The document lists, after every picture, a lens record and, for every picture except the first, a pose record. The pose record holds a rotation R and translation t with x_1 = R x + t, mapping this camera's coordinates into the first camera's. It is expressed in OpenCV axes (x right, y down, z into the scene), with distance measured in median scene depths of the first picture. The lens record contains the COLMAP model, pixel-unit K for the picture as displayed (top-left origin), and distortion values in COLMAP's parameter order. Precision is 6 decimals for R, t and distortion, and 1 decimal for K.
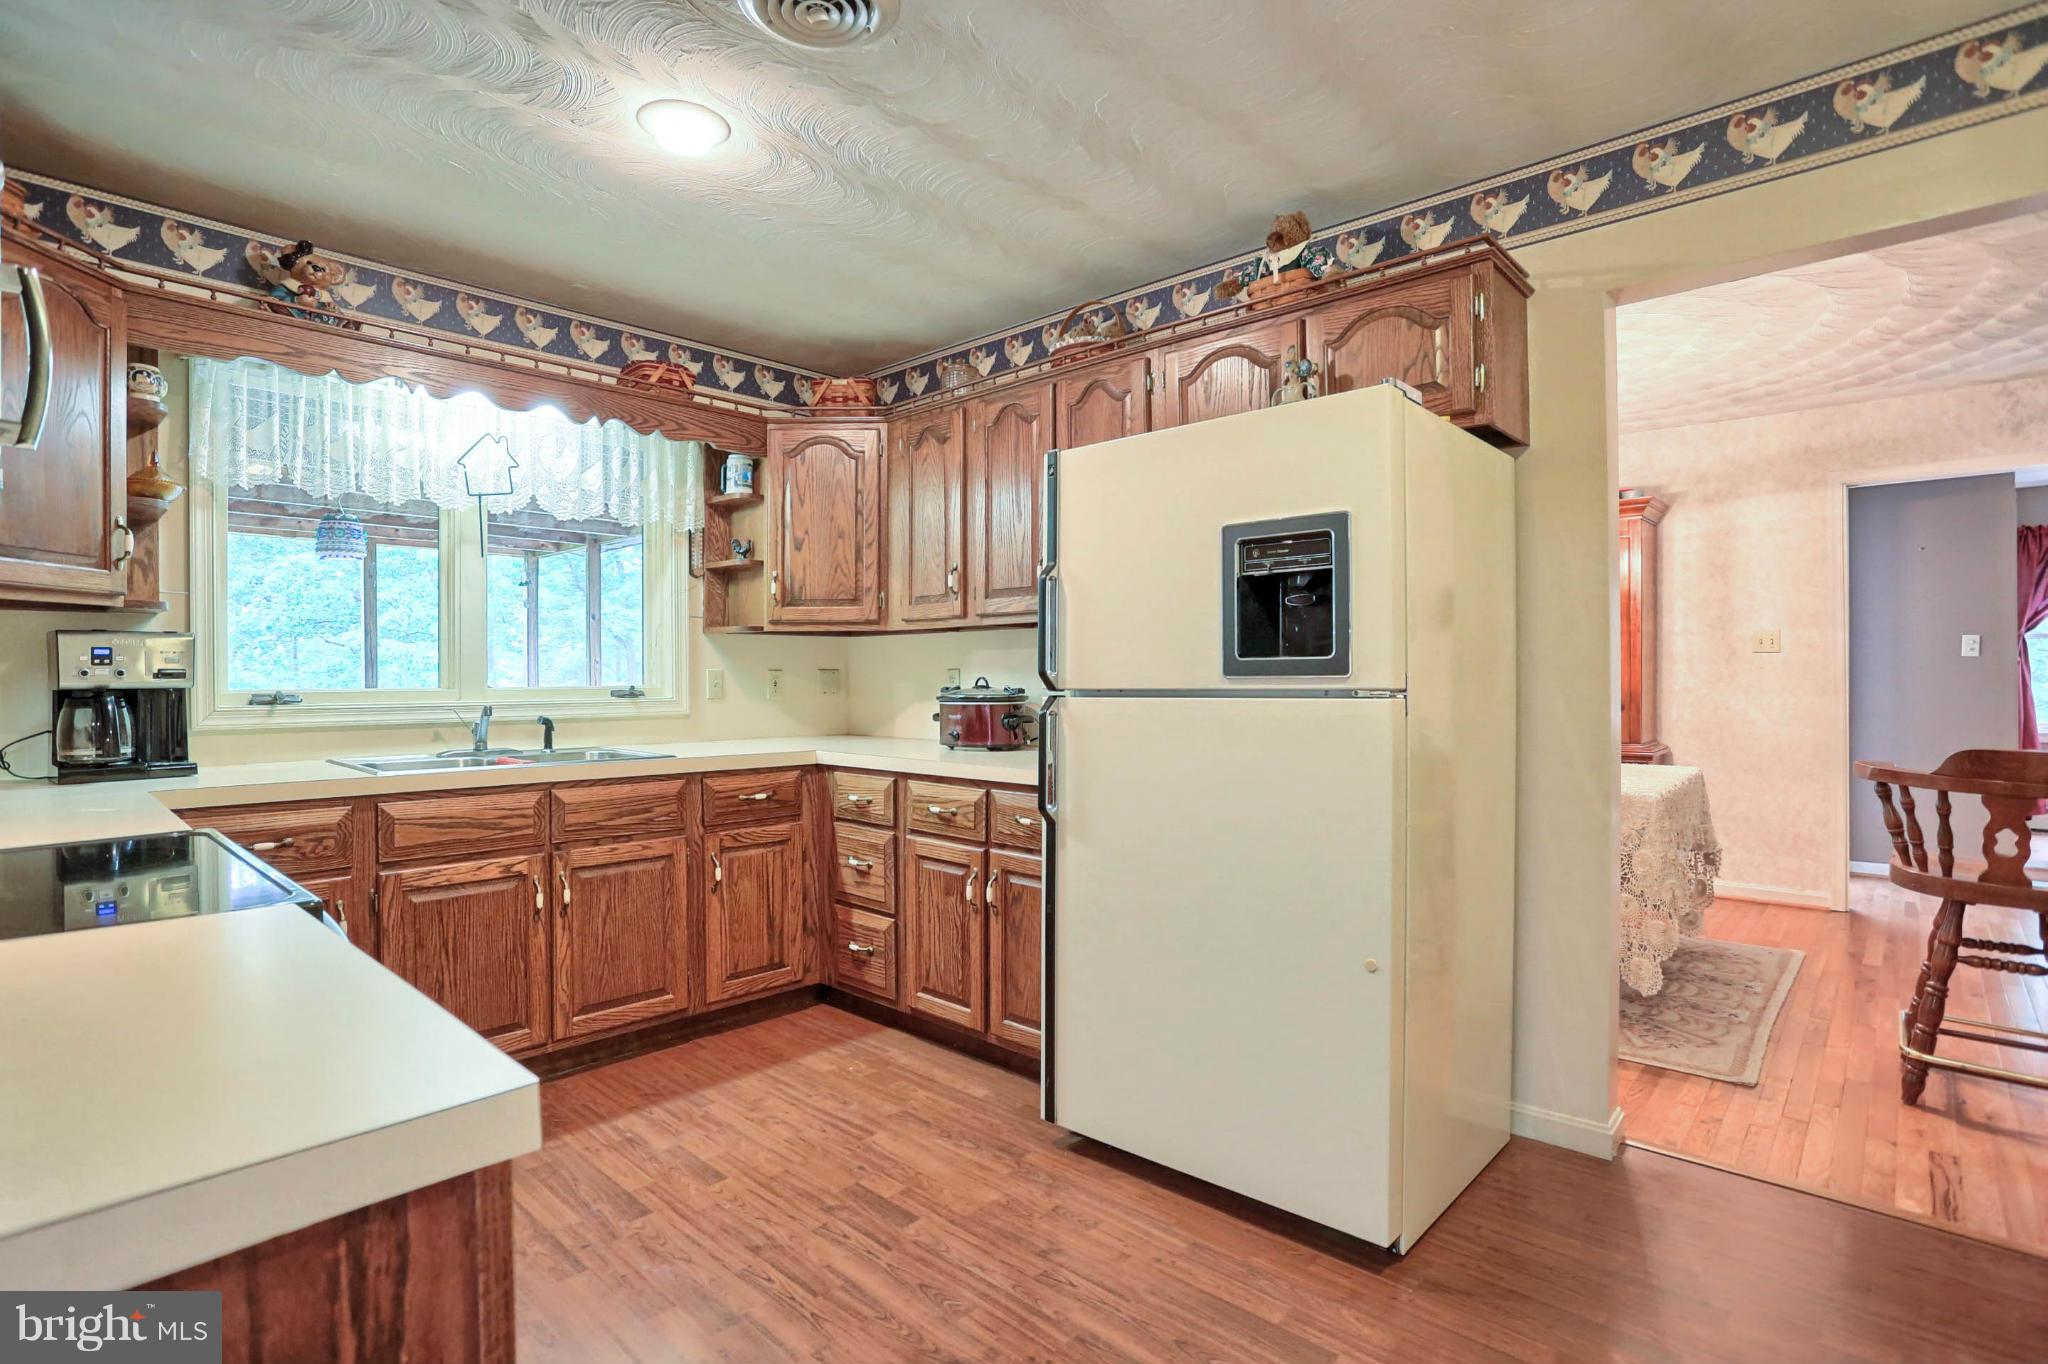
lens RADIAL K [[995.0, 0, 1045.0], [0, 995.0, 688.0], [0, 0, 1]] dist [-0.044043, 0.016159]
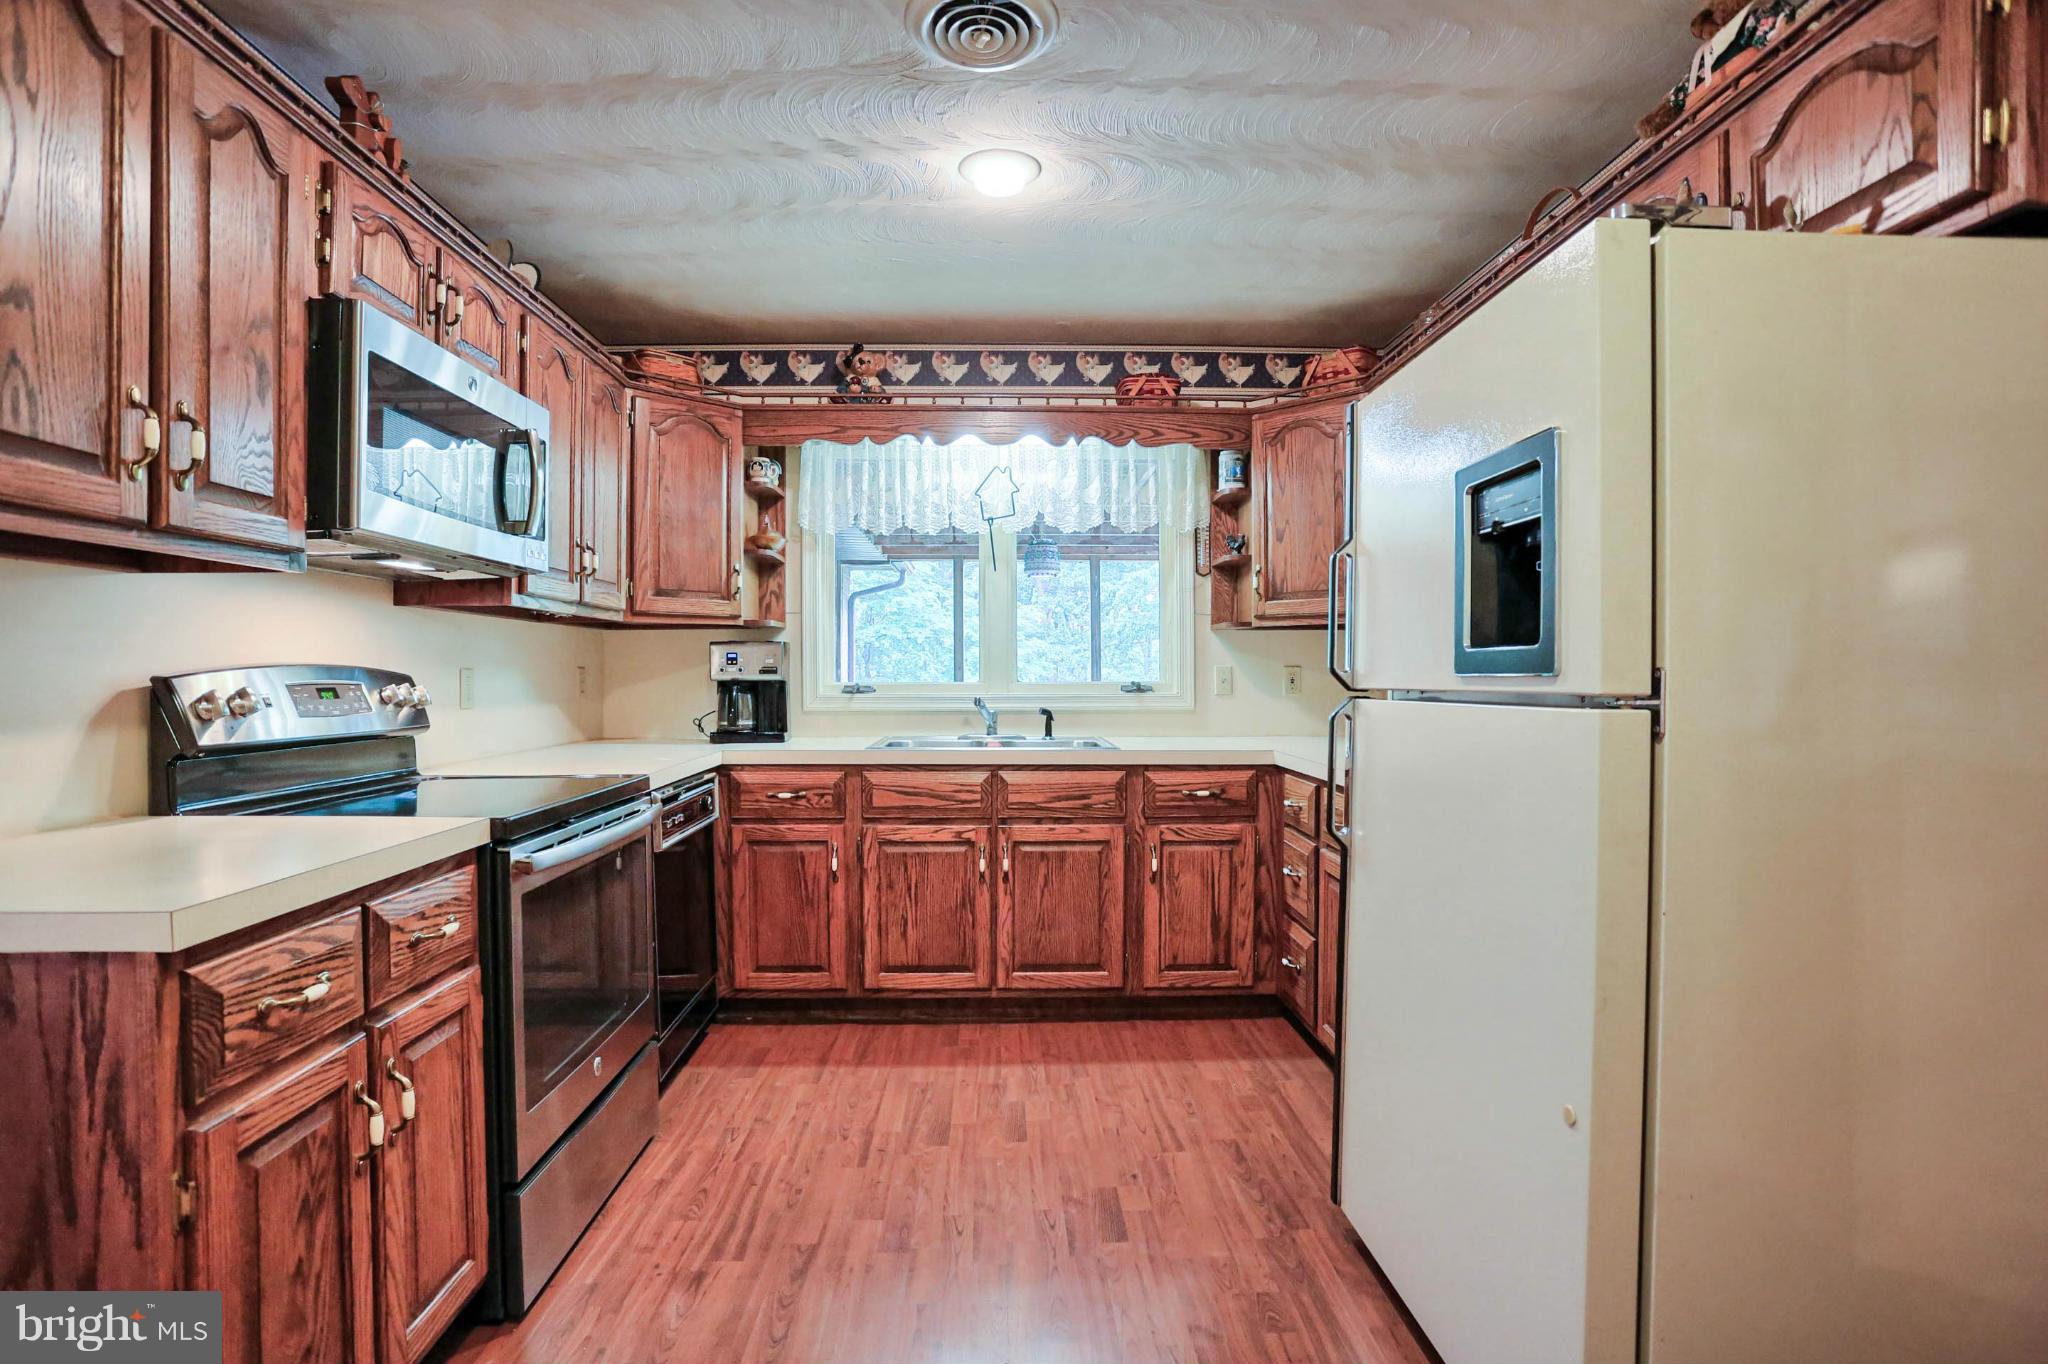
lens RADIAL K [[995.0, 0, 970.2], [0, 995.0, 691.1], [0, 0, 1]] dist [-0.044043, 0.016159]
pose [[0.707193, 0.013490, -0.706892, 0.264249], [-0.008232, 0.999907, 0.010846, -0.002344], [0.706973, -0.001851, 0.707238, 0.135295]]
